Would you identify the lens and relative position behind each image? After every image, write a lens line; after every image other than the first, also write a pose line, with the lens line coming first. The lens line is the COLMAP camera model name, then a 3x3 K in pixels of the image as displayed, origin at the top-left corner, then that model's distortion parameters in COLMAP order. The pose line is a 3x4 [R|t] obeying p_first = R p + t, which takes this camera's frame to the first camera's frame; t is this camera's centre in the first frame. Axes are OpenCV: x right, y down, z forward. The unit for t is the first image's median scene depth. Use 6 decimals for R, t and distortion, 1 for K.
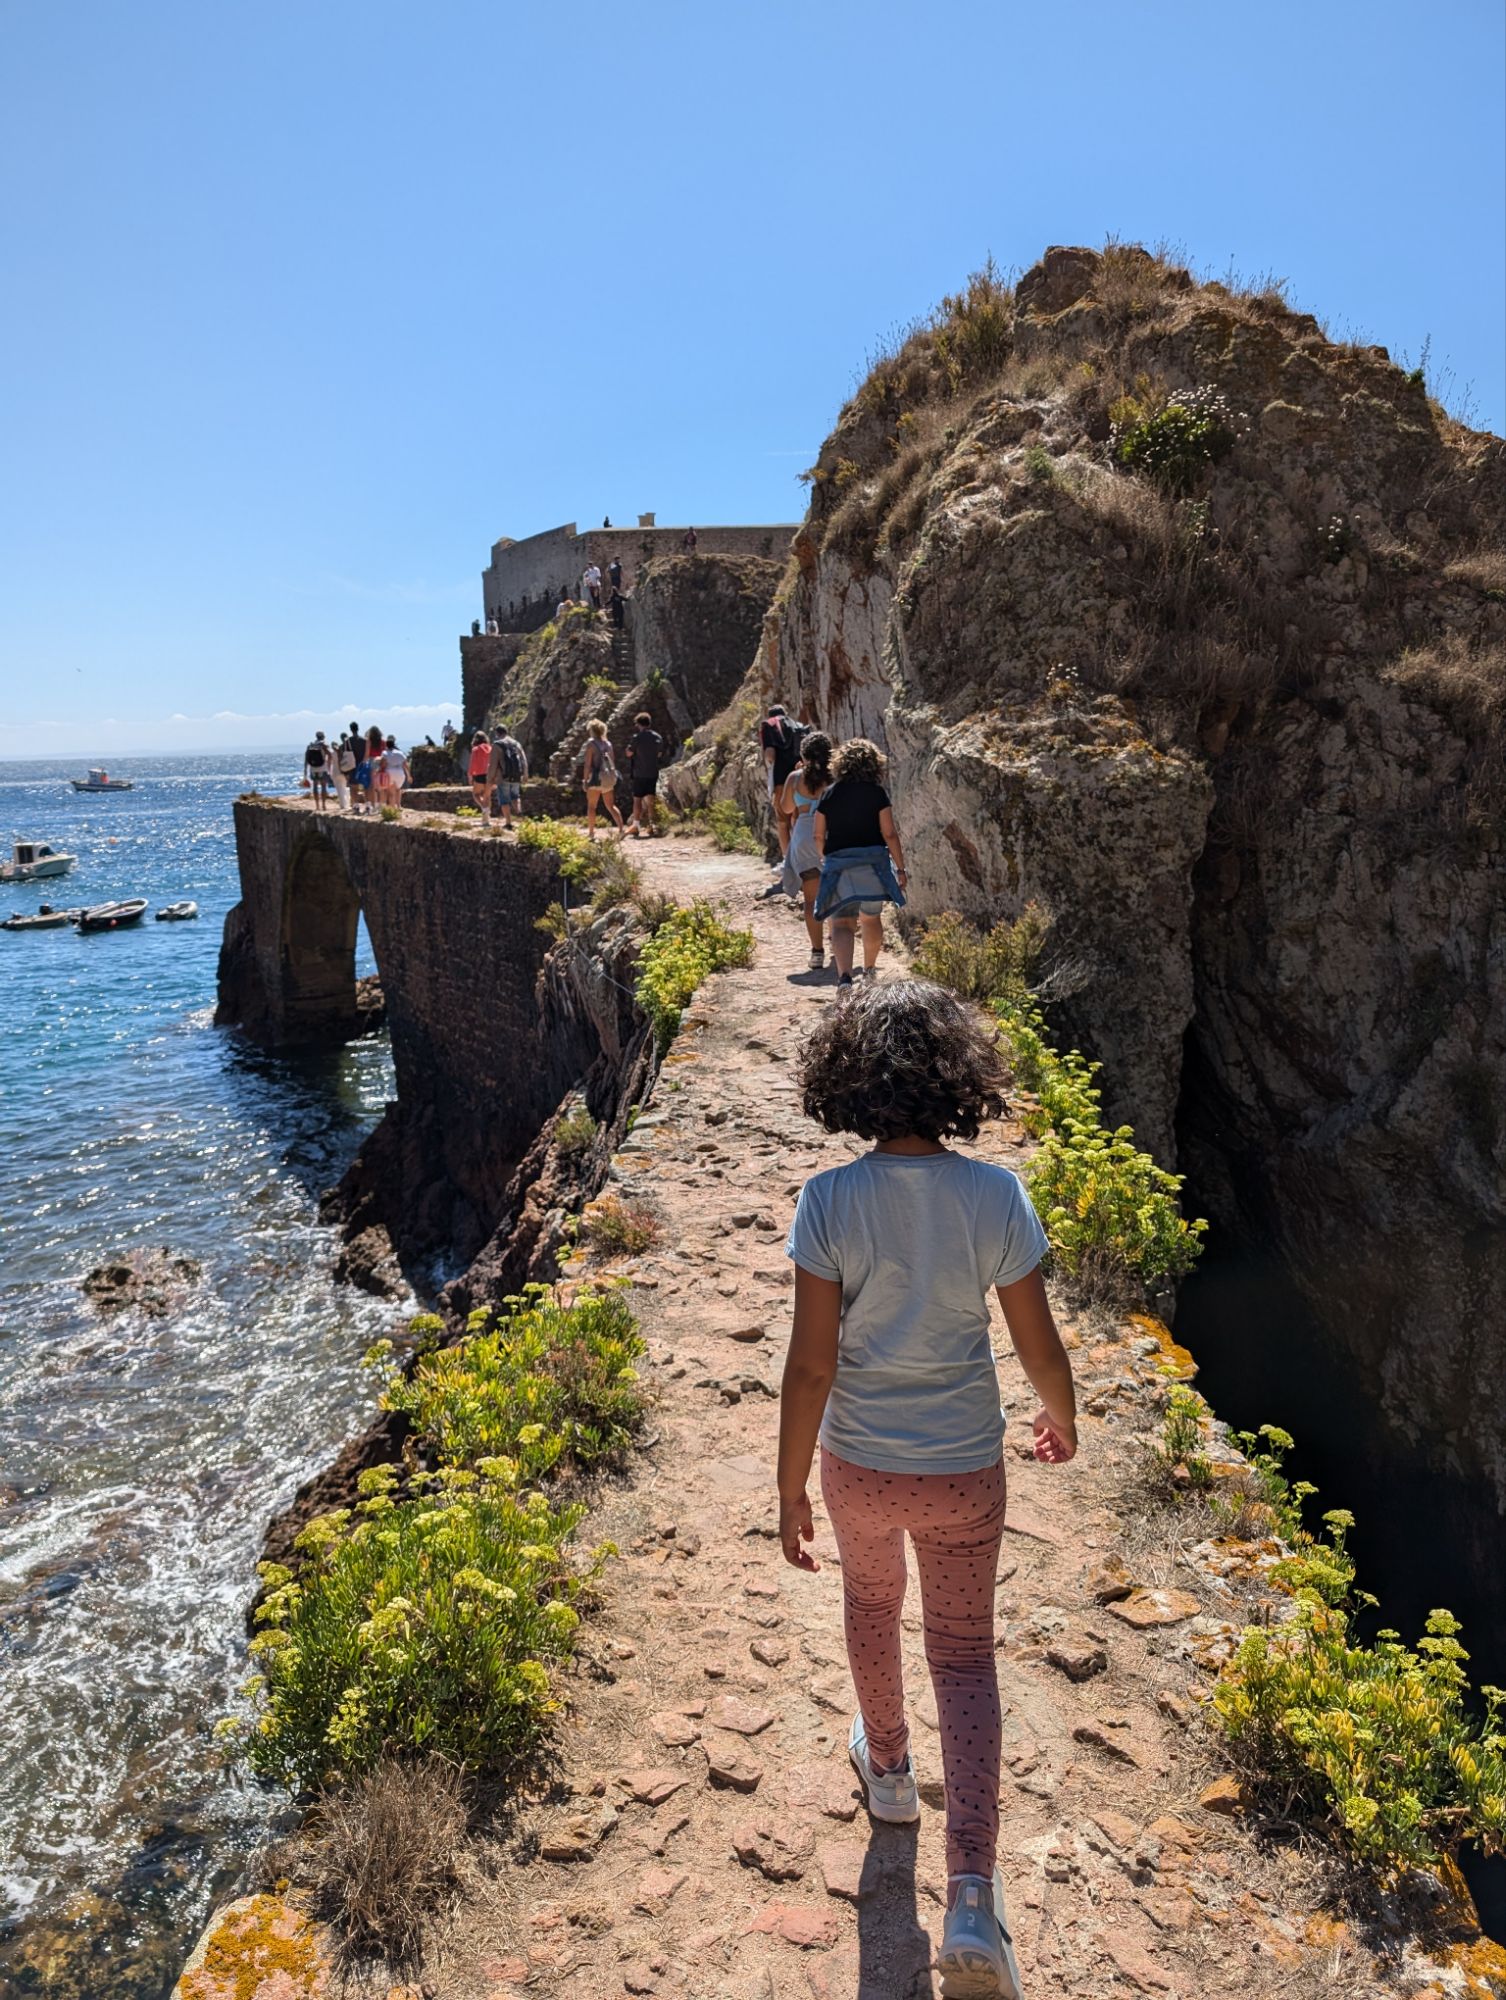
lens RADIAL K [[1481.0, 0, 753.0], [0, 1481.0, 1000.0], [0, 0, 1]] dist [0.007806, 0.007940]
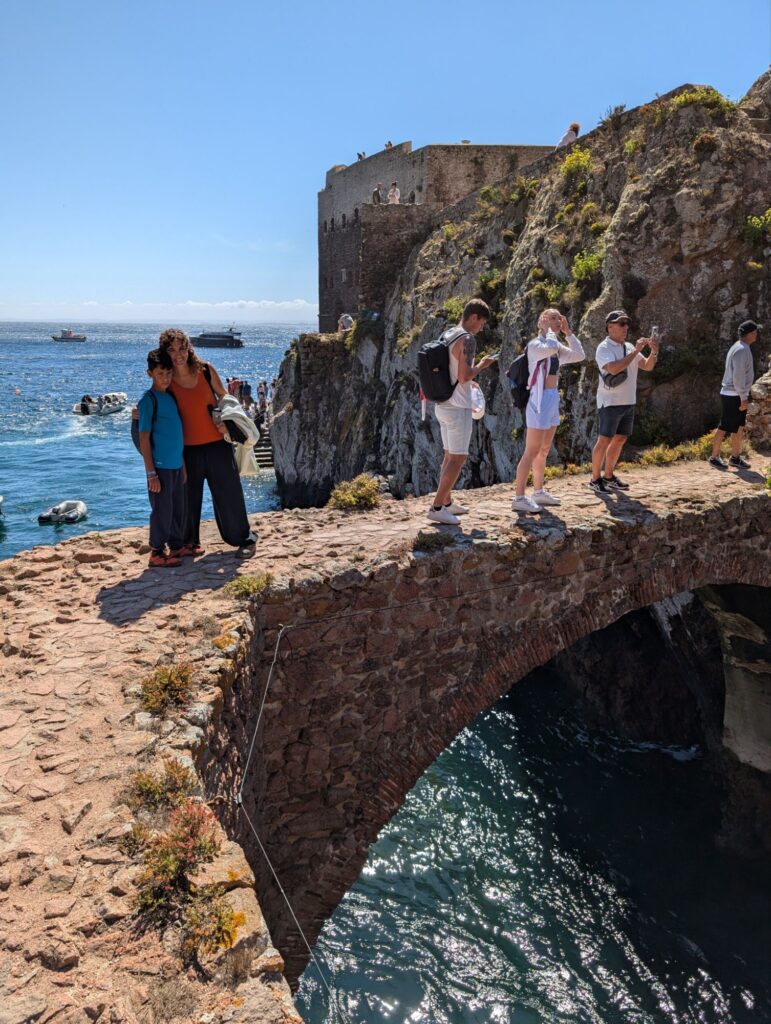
lens RADIAL K [[758.3, 0, 385.5], [0, 758.3, 512.0], [0, 0, 1]] dist [0.007806, 0.007940]
pose [[0.998742, 0.046036, -0.019873, -0.204681], [-0.044639, 0.996833, 0.065805, -0.120732], [0.022840, -0.064836, 0.997635, 0.678687]]
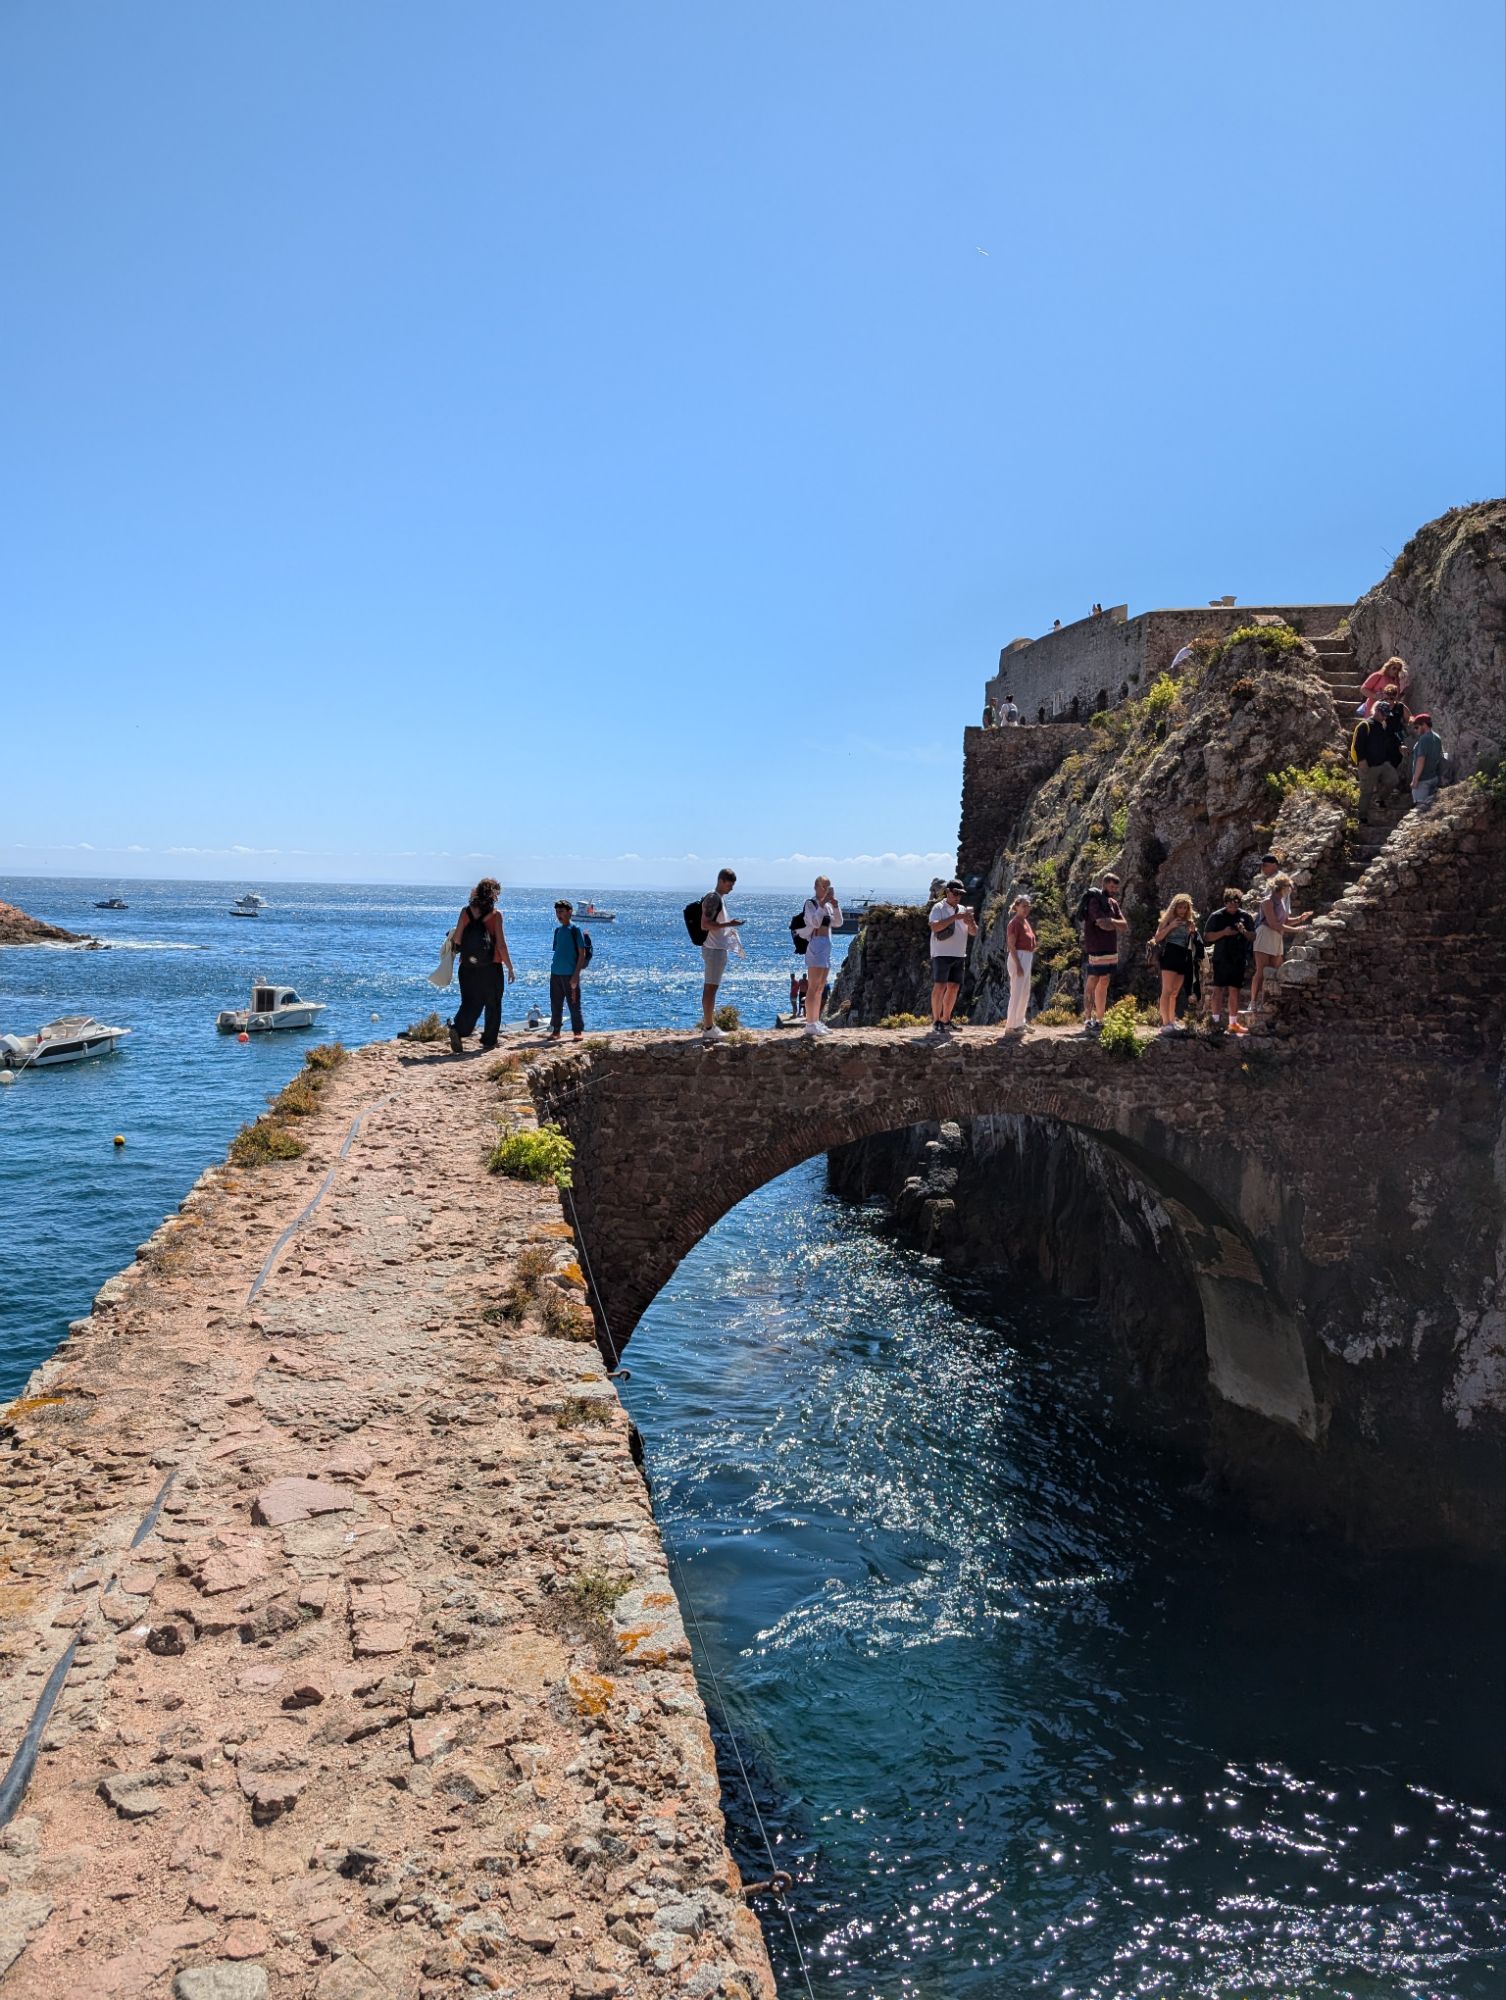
lens RADIAL K [[1481.0, 0, 753.0], [0, 1481.0, 1000.0], [0, 0, 1]] dist [0.007806, 0.007940]
pose [[0.951208, 0.071022, -0.300266, -0.112337], [-0.101108, 0.991164, -0.085858, -0.093130], [0.291514, 0.112028, 0.949984, 0.512906]]
